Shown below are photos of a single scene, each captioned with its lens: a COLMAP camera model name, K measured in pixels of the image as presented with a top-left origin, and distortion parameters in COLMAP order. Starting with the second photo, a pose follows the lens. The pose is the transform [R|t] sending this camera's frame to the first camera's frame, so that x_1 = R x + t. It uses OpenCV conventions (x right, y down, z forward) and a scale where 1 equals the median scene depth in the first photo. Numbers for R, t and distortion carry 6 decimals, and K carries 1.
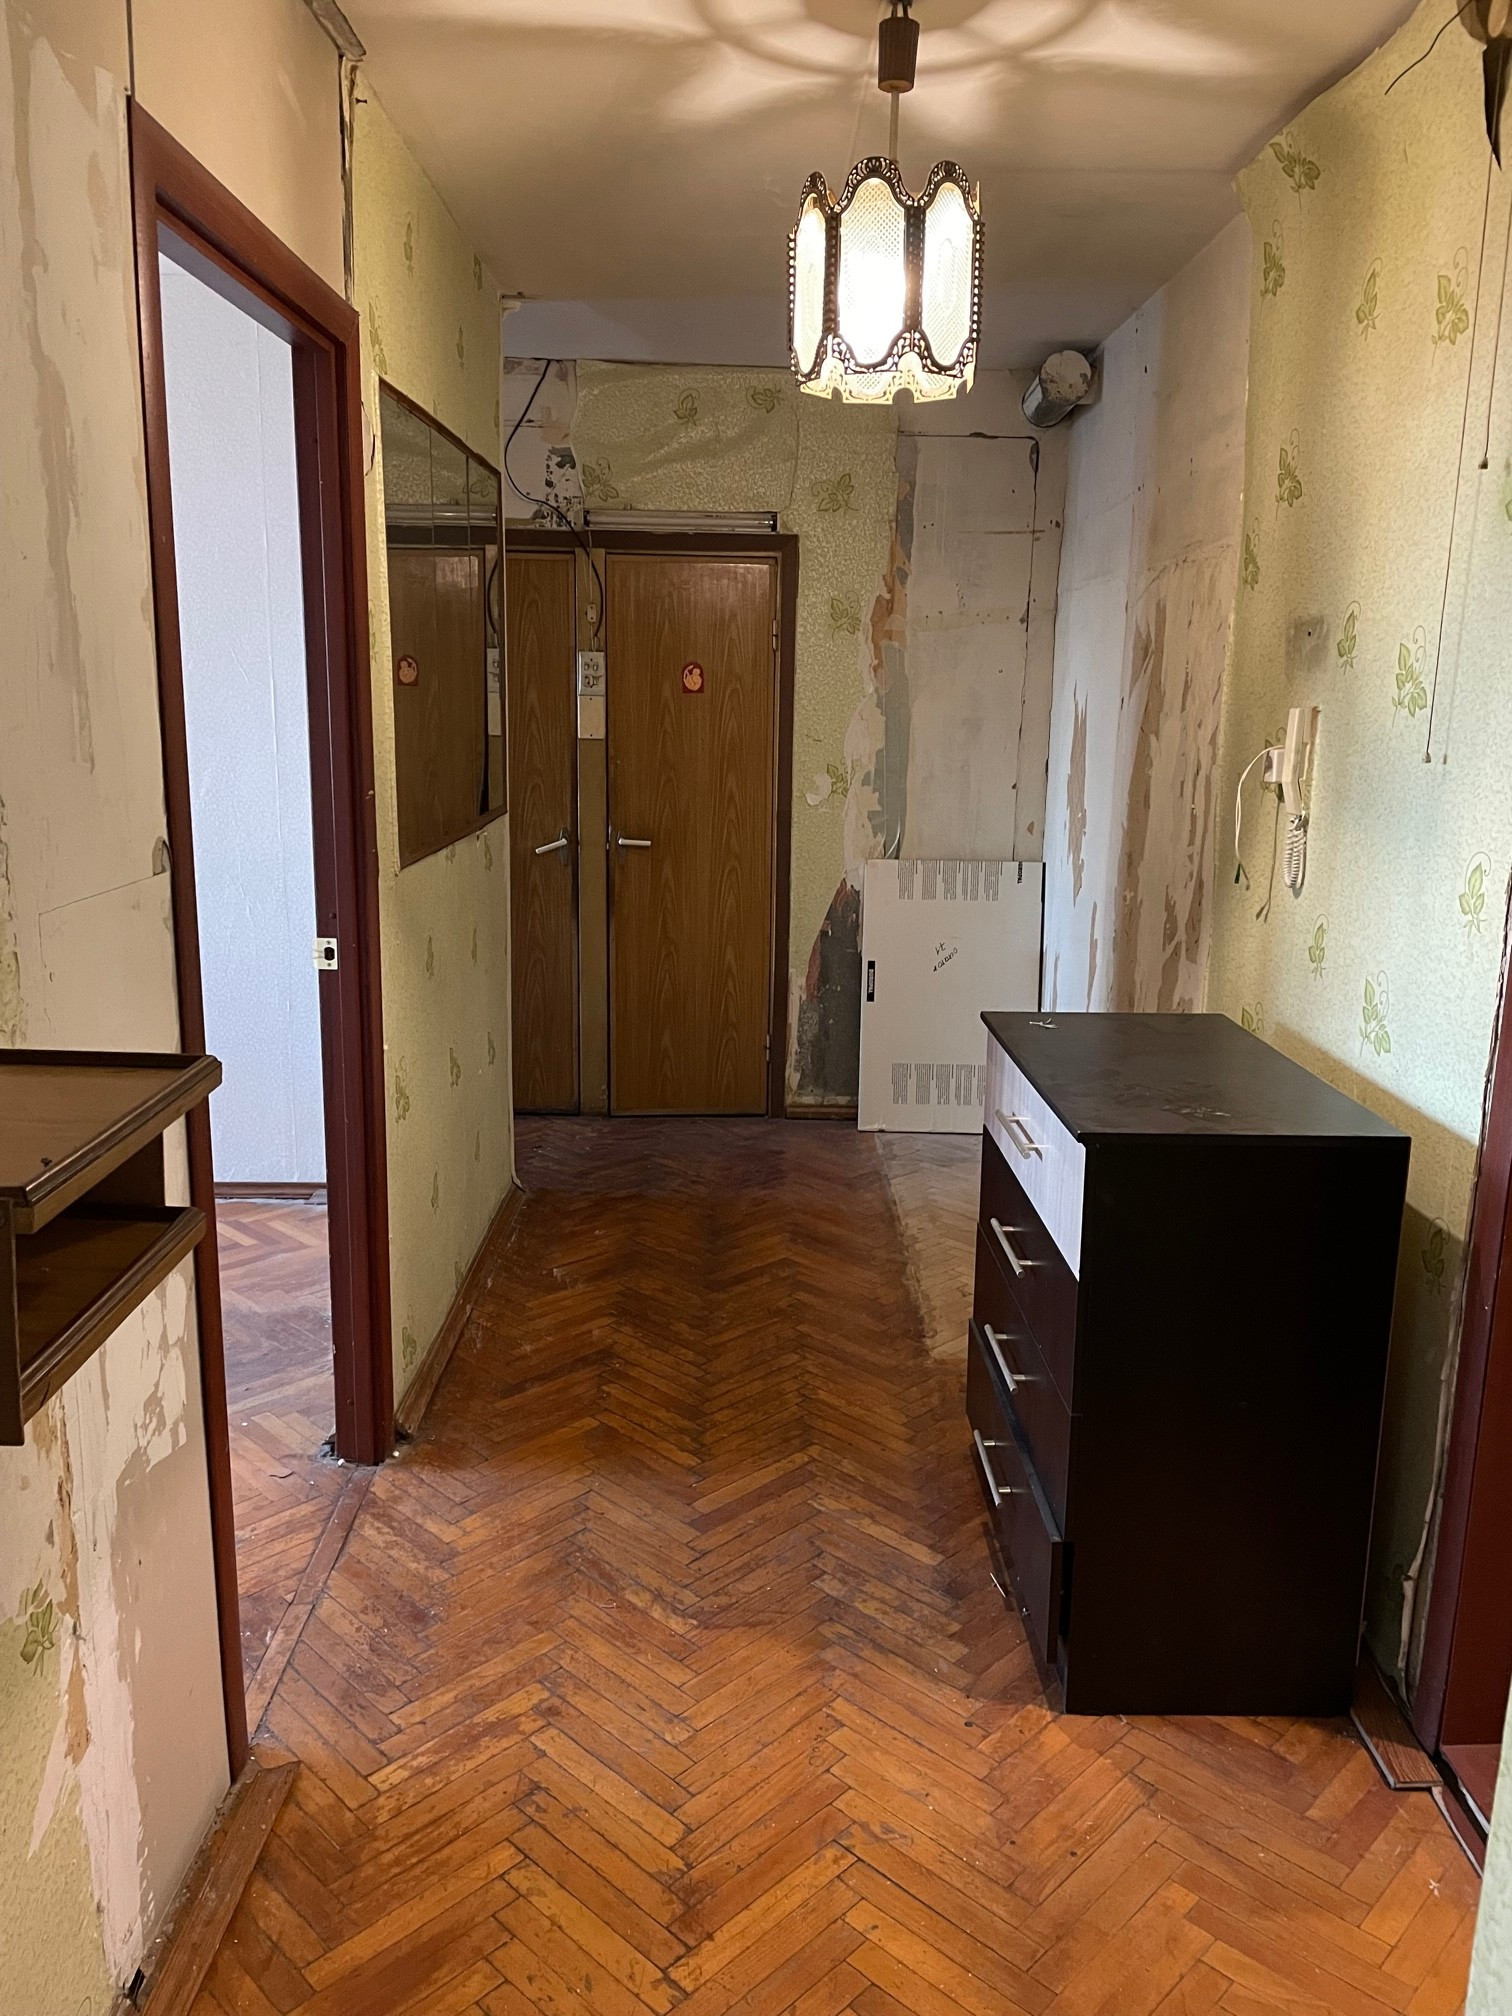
lens RADIAL K [[1537.2, 0, 779.4], [0, 1537.2, 1015.2], [0, 0, 1]] dist [0.103888, -0.135645]
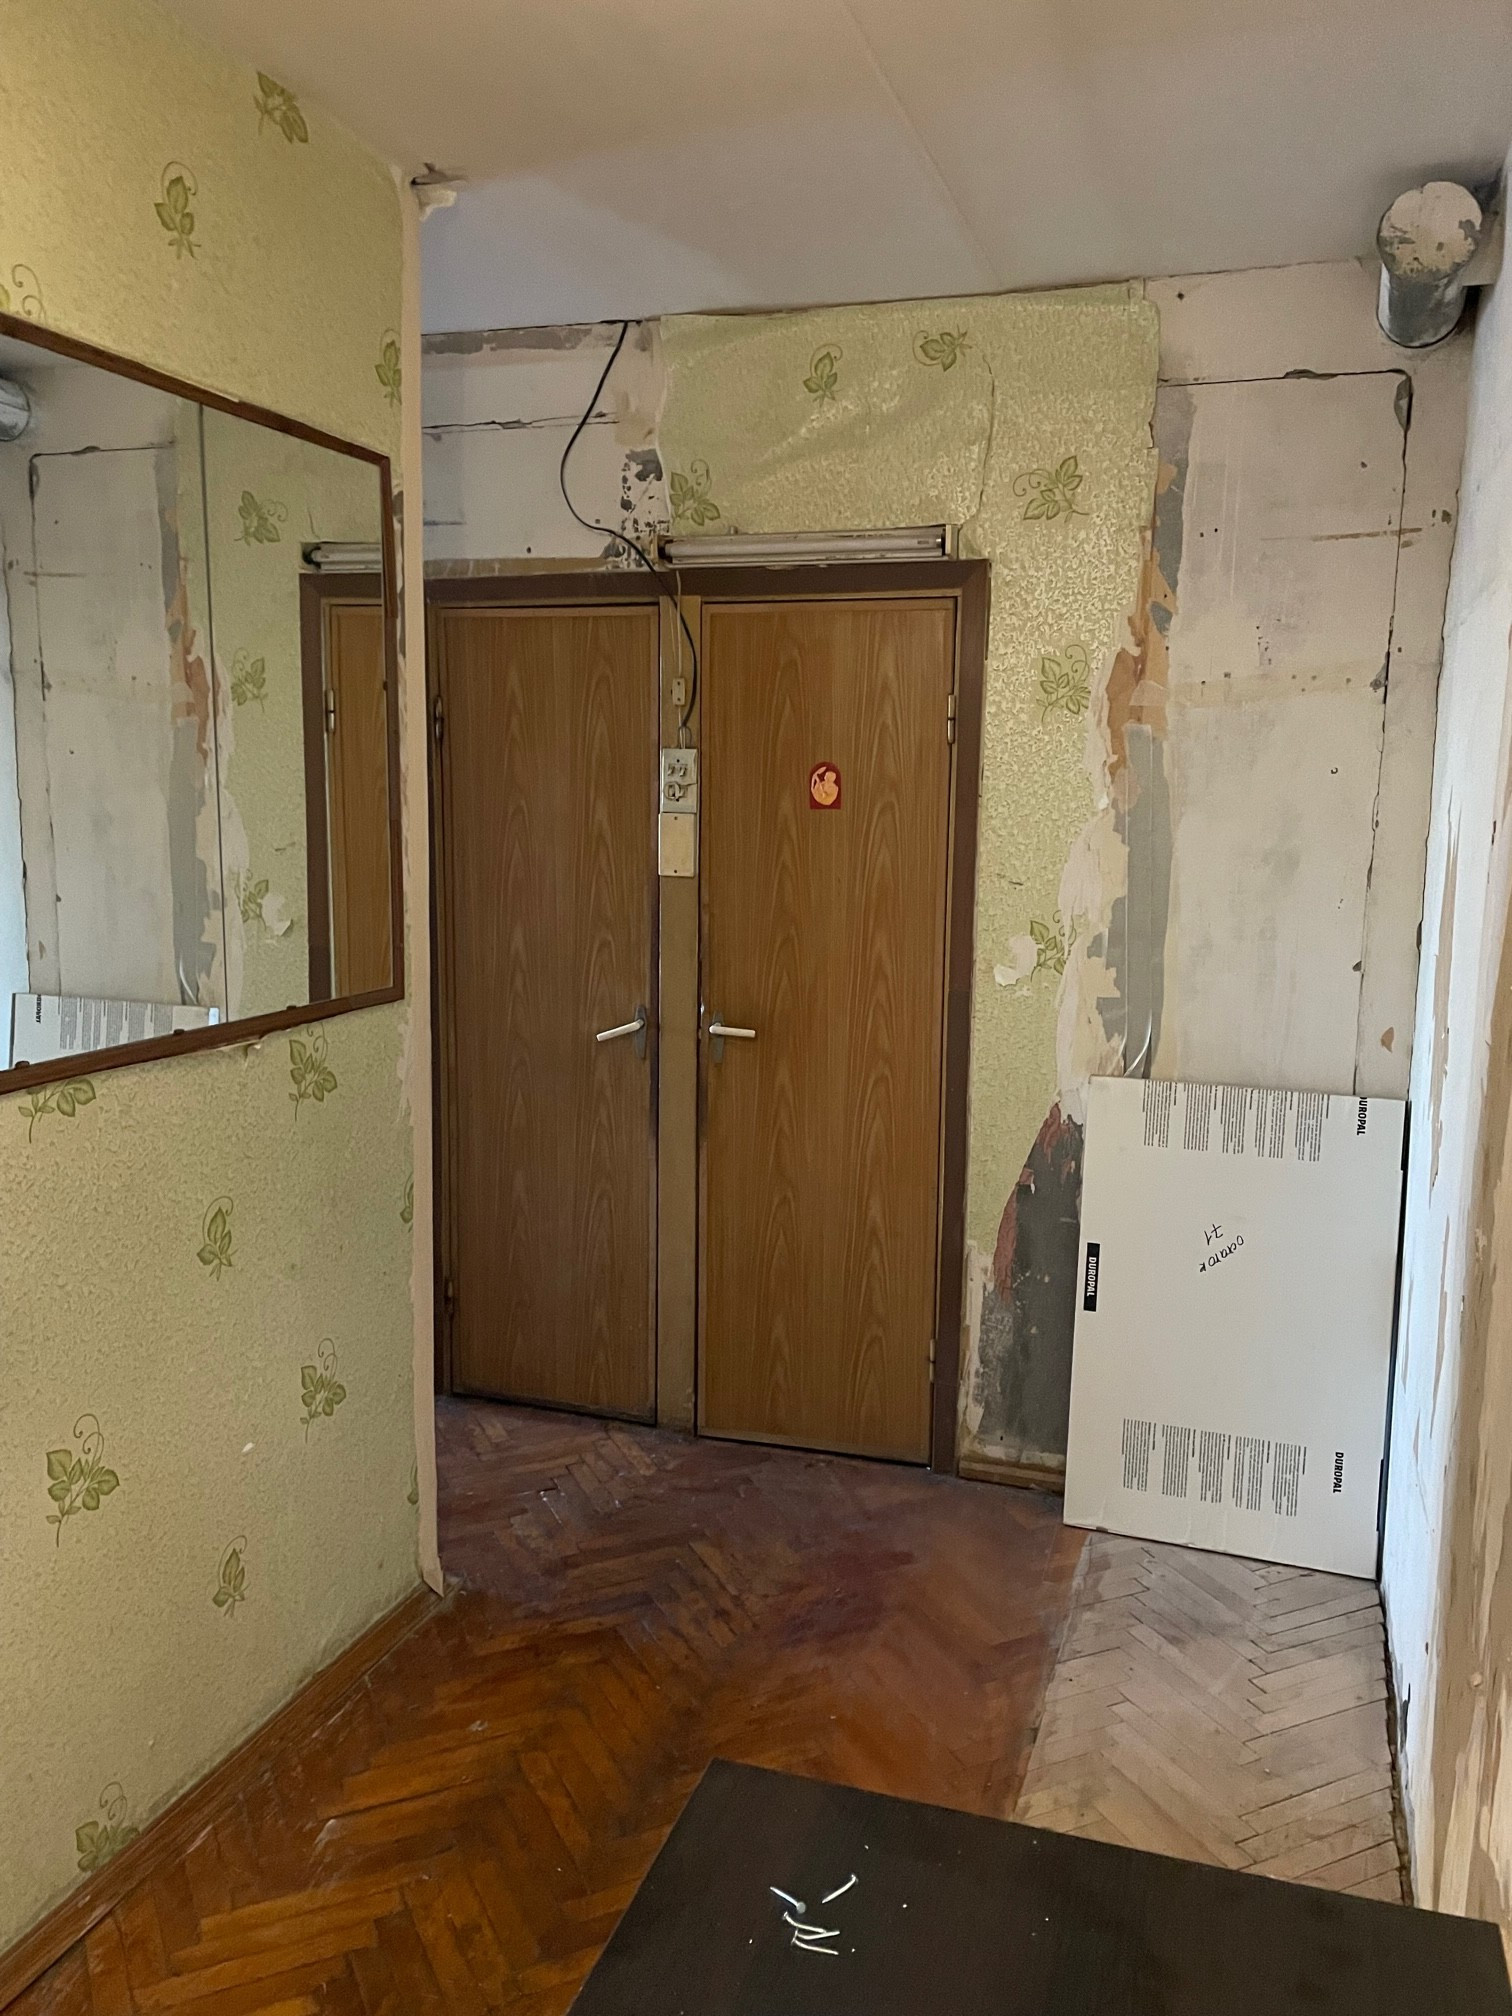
lens RADIAL K [[1537.2, 0, 779.4], [0, 1537.2, 1015.2], [0, 0, 1]] dist [0.103888, -0.135645]
pose [[0.943489, 0.045517, -0.328264, 0.157587], [-0.068985, 0.995800, -0.060200, -0.090139], [0.324145, 0.079443, 0.942666, 0.430085]]
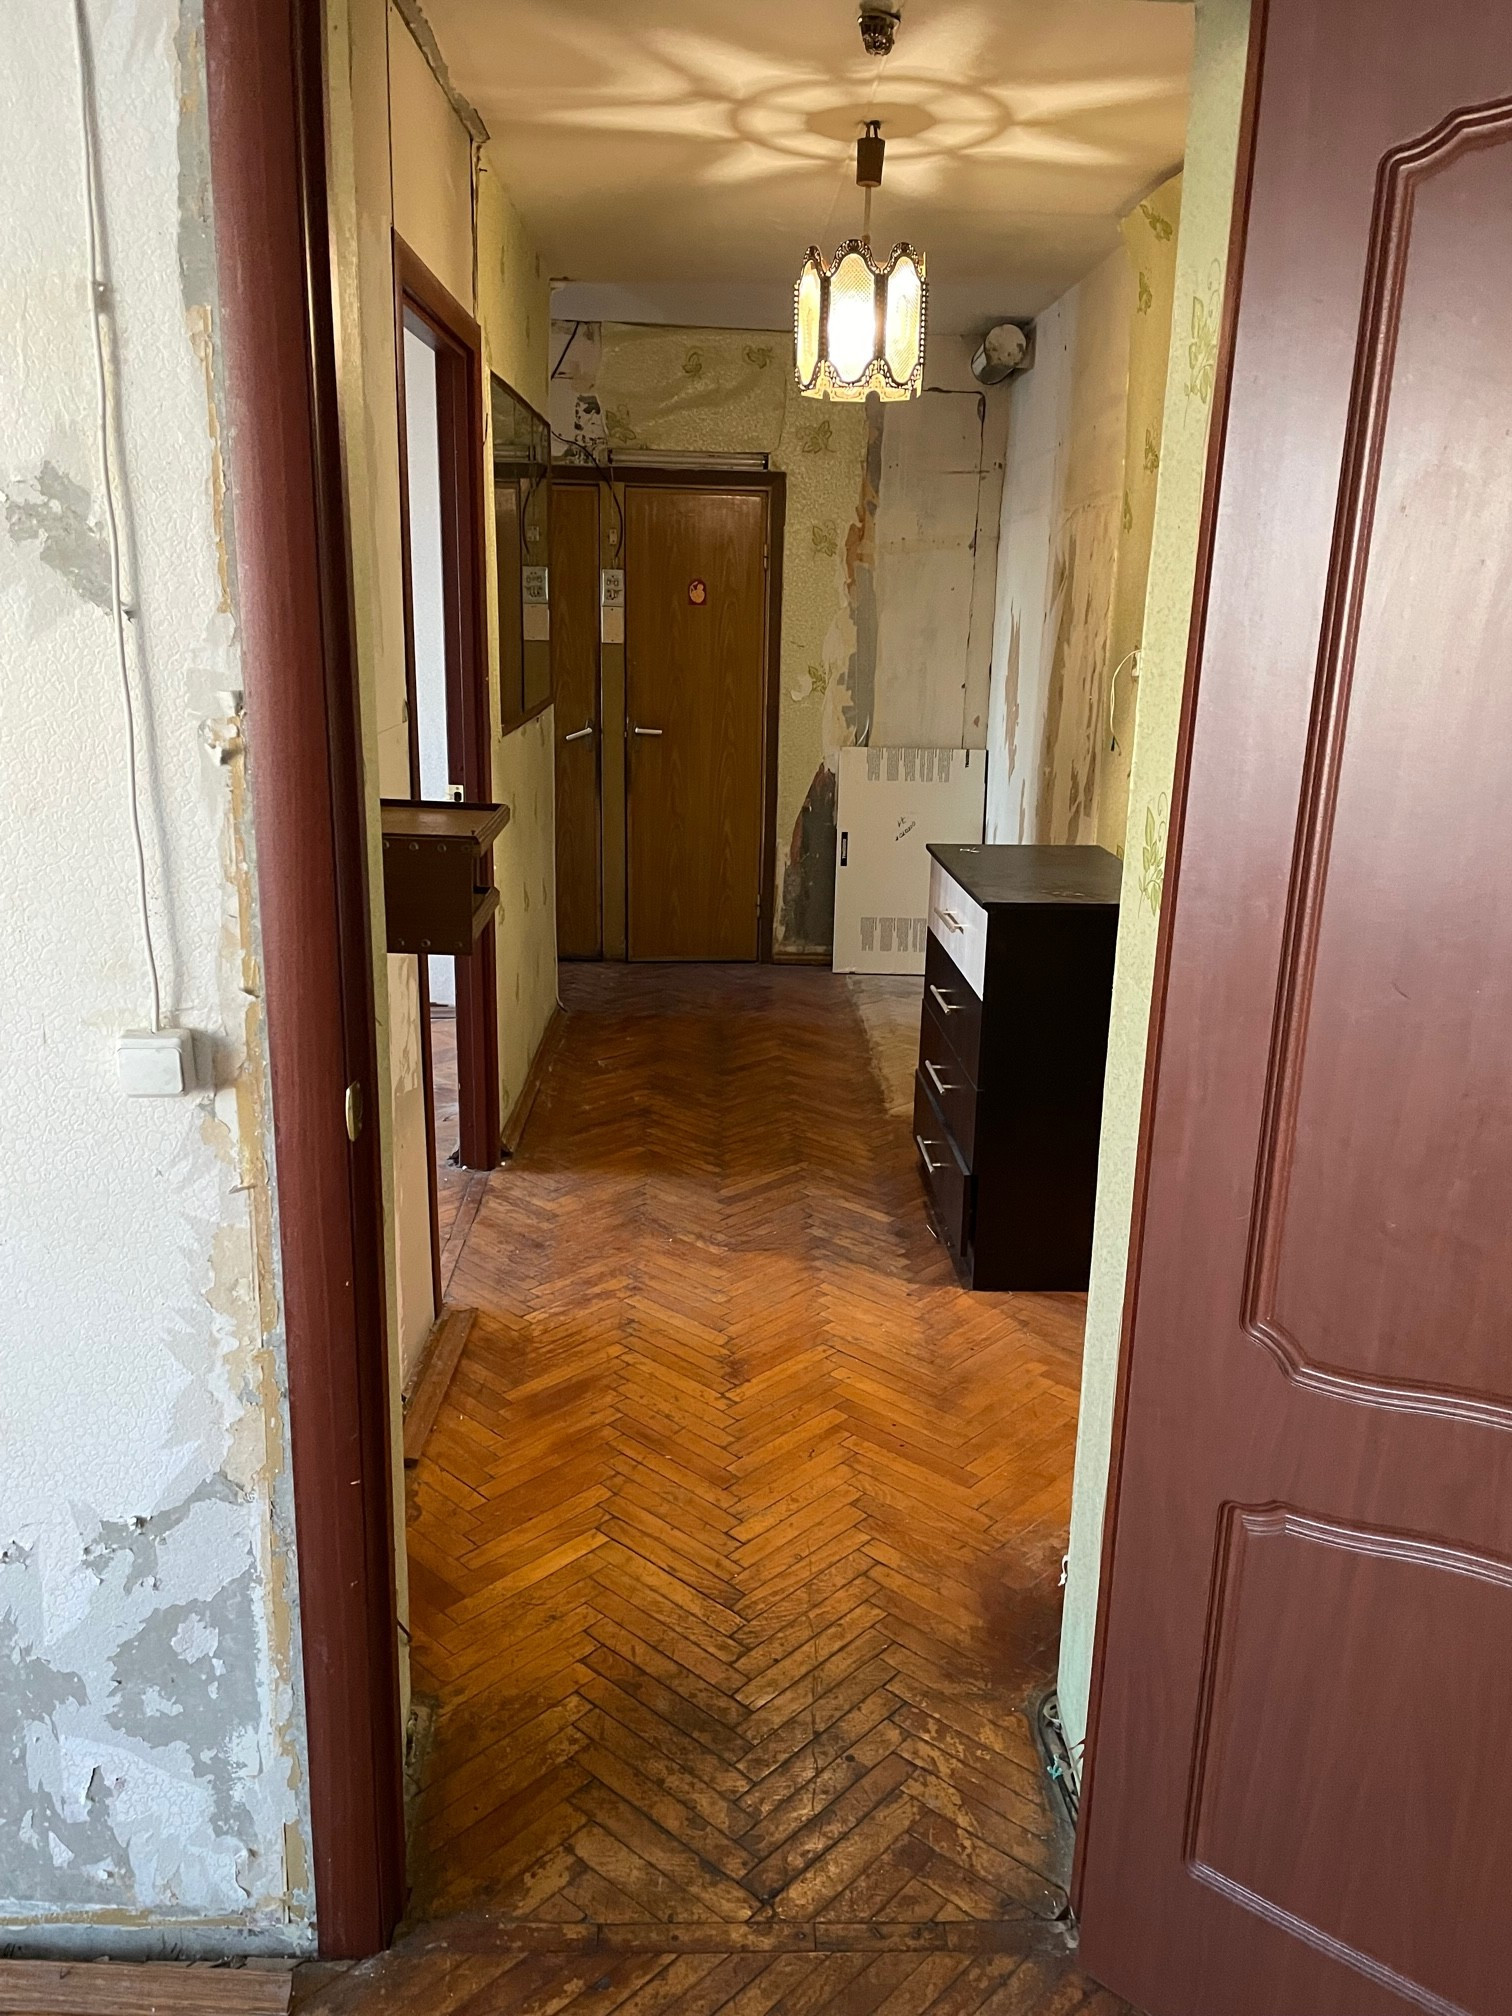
lens RADIAL K [[1536.5, 0, 788.9], [0, 1536.5, 1017.9], [0, 0, 1]] dist [0.108665, -0.142707]
pose [[0.999626, 0.001146, 0.027314, -0.019073], [-0.002682, 0.998412, 0.056269, 0.048429], [-0.027206, -0.056322, 0.998042, -0.244341]]
